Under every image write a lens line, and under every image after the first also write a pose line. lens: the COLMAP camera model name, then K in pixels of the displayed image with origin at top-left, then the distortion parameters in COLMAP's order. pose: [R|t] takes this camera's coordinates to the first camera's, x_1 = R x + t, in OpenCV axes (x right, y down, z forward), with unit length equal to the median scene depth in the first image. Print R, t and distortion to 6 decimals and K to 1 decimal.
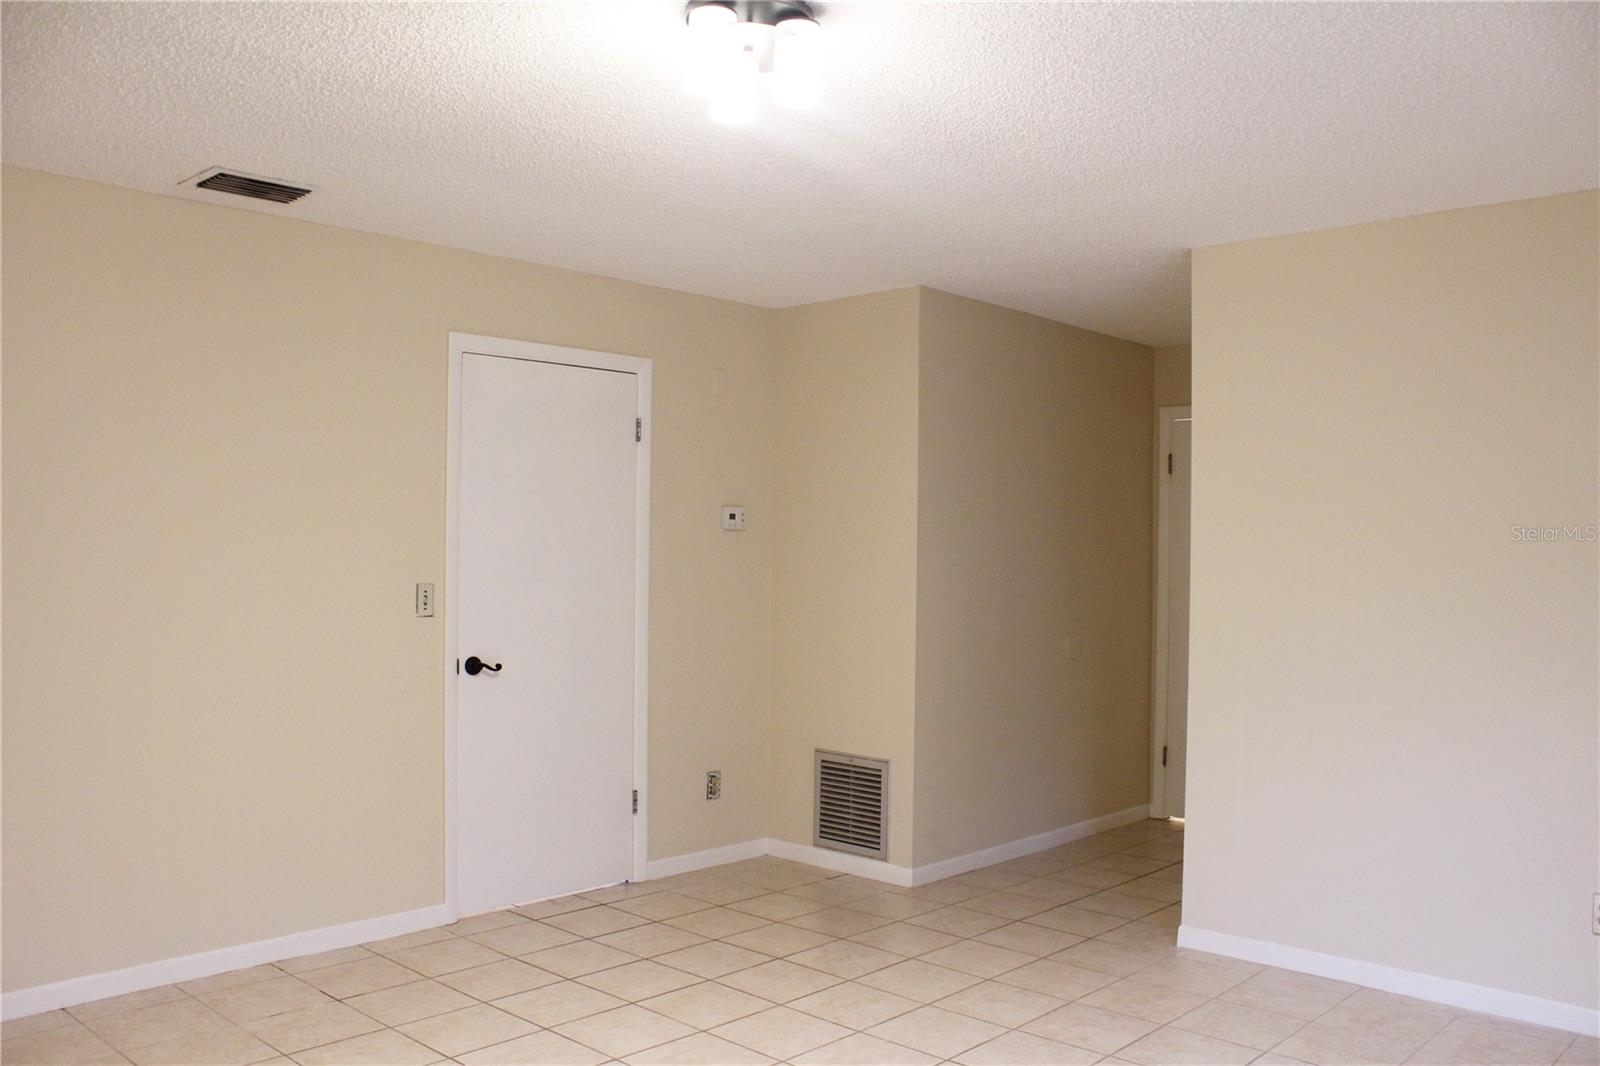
lens RADIAL K [[1386.0, 0, 796.9], [0, 1386.0, 527.6], [0, 0, 1]] dist [-0.119115, 0.106756]
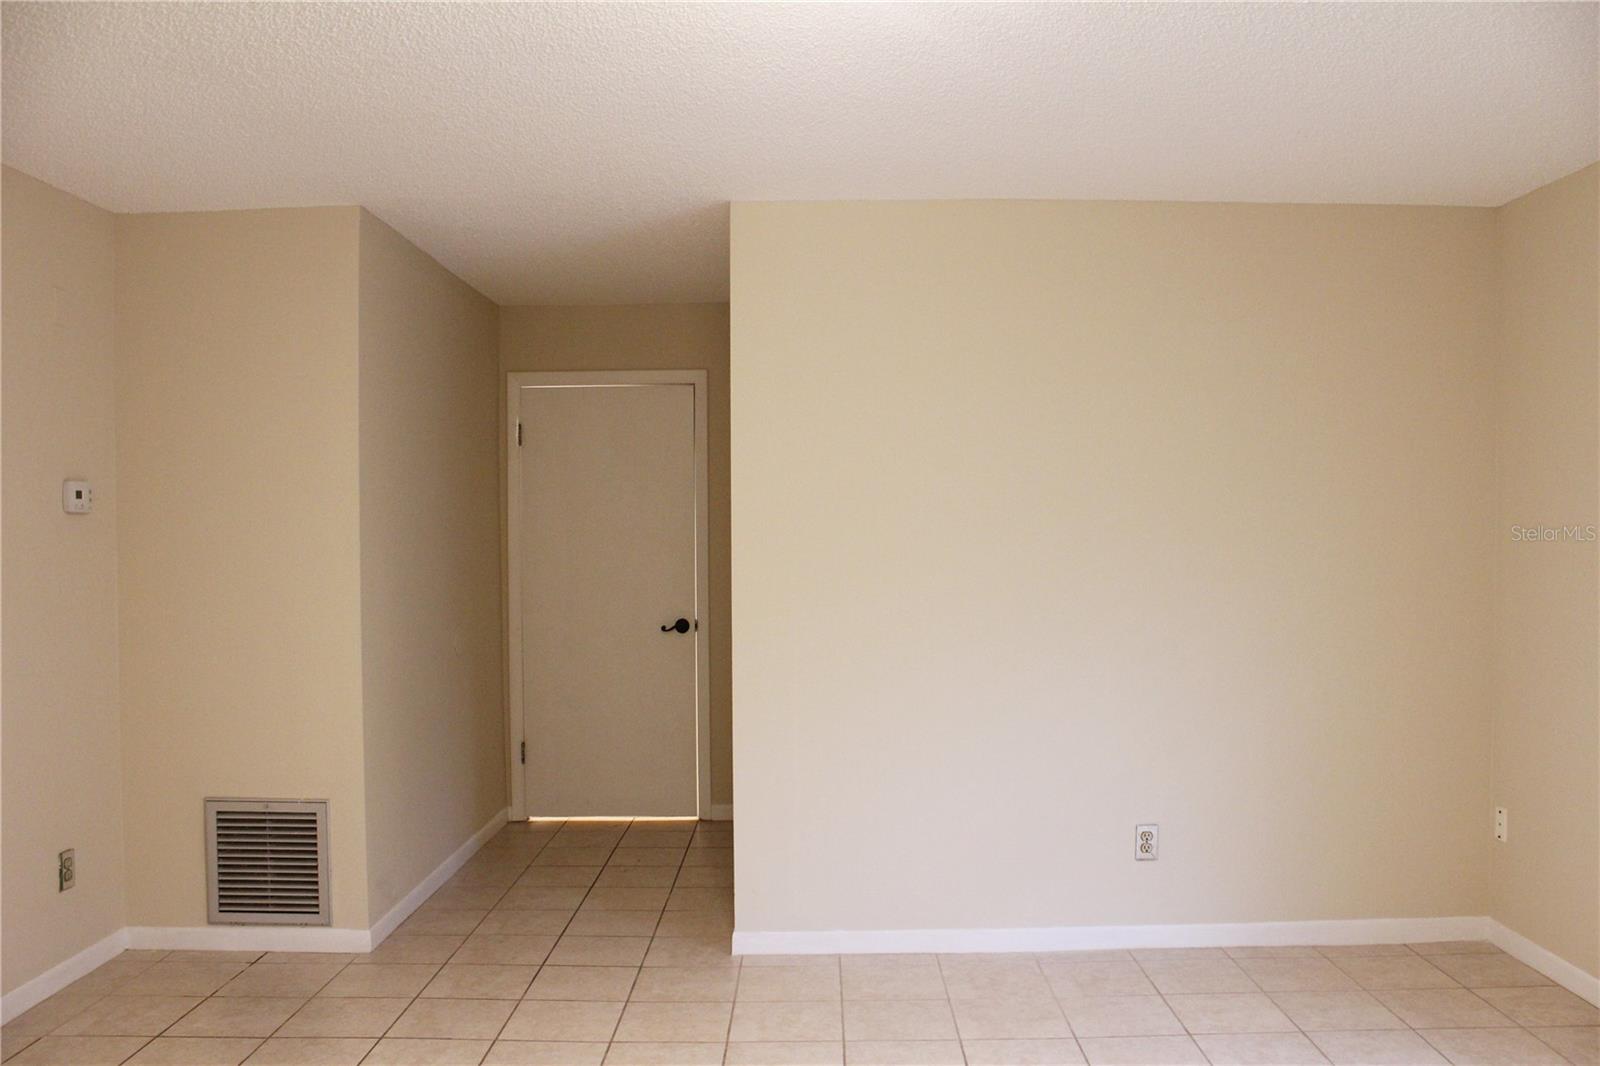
lens RADIAL K [[1386.0, 0, 805.1], [0, 1386.0, 534.9], [0, 0, 1]] dist [-0.119115, 0.106756]
pose [[0.729956, -0.023611, 0.683086, -0.259168], [0.007277, 0.999615, 0.026775, -0.003286], [-0.683456, -0.014574, 0.729847, 0.233395]]
